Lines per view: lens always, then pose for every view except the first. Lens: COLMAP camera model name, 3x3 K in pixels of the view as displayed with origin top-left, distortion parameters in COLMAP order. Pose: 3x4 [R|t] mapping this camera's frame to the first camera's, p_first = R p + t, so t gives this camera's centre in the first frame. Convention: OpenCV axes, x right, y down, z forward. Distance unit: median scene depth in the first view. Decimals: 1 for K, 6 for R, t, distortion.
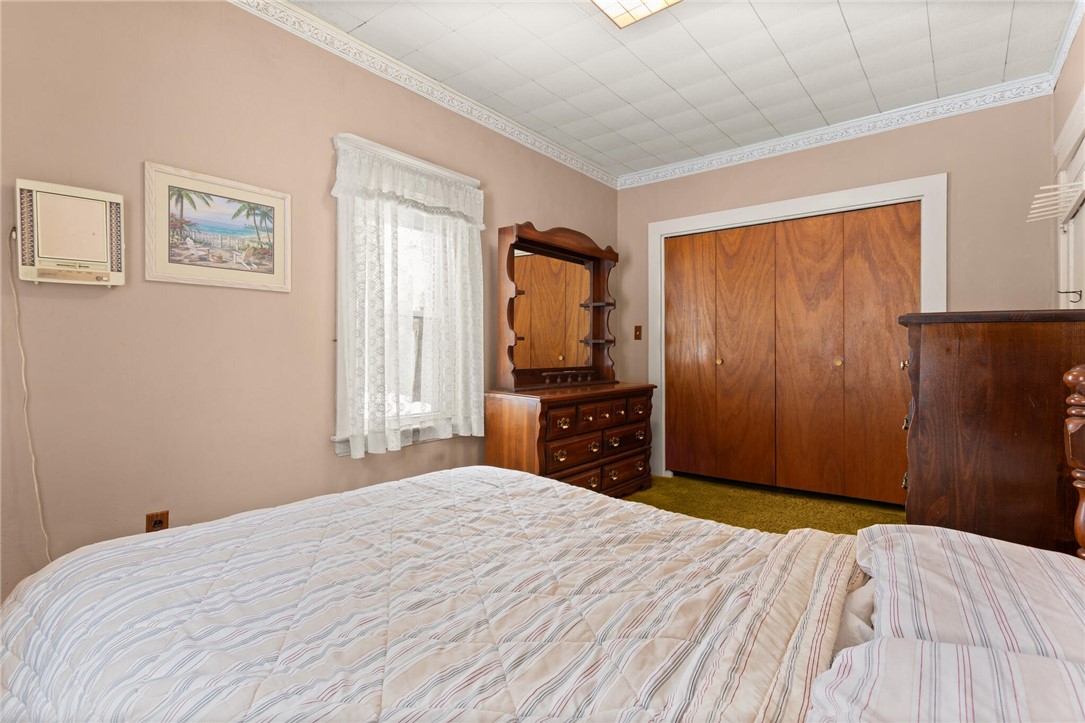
lens RADIAL K [[528.5, 0, 541.2], [0, 528.5, 356.6], [0, 0, 1]] dist [-0.001307, 0.000269]
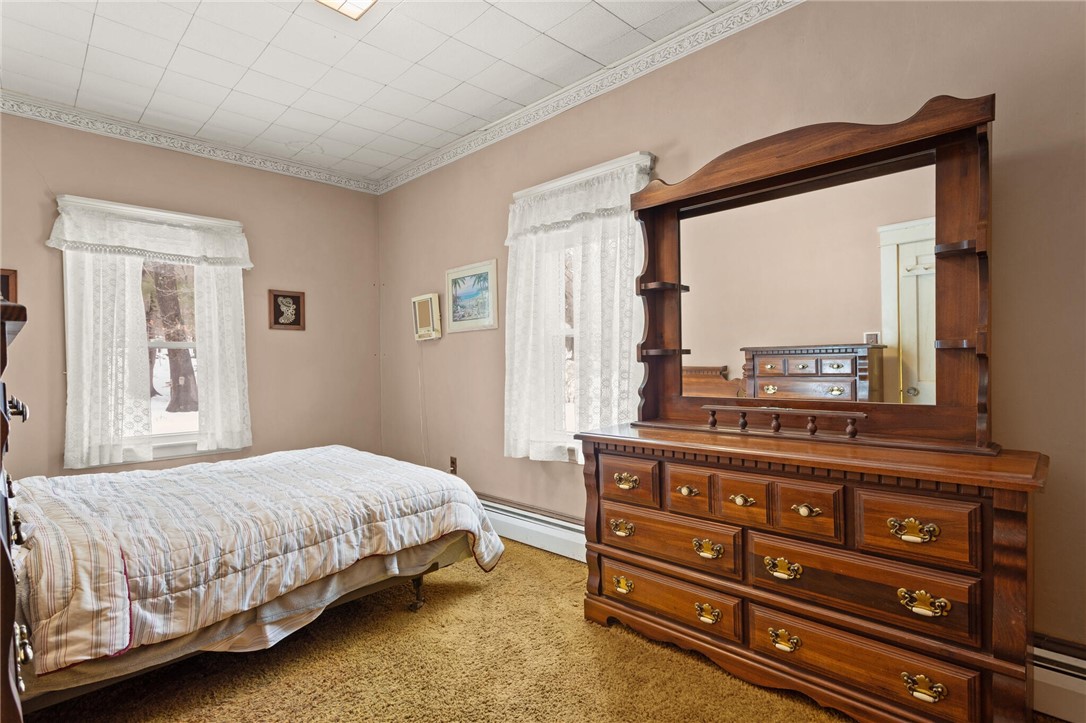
lens RADIAL K [[528.9, 0, 541.7], [0, 528.9, 356.6], [0, 0, 1]] dist [-0.001307, 0.000269]
pose [[-0.100609, -0.015356, -0.994808, 1.020891], [0.012412, 0.999784, -0.016688, -0.021925], [0.994849, -0.014026, -0.100397, 1.404984]]
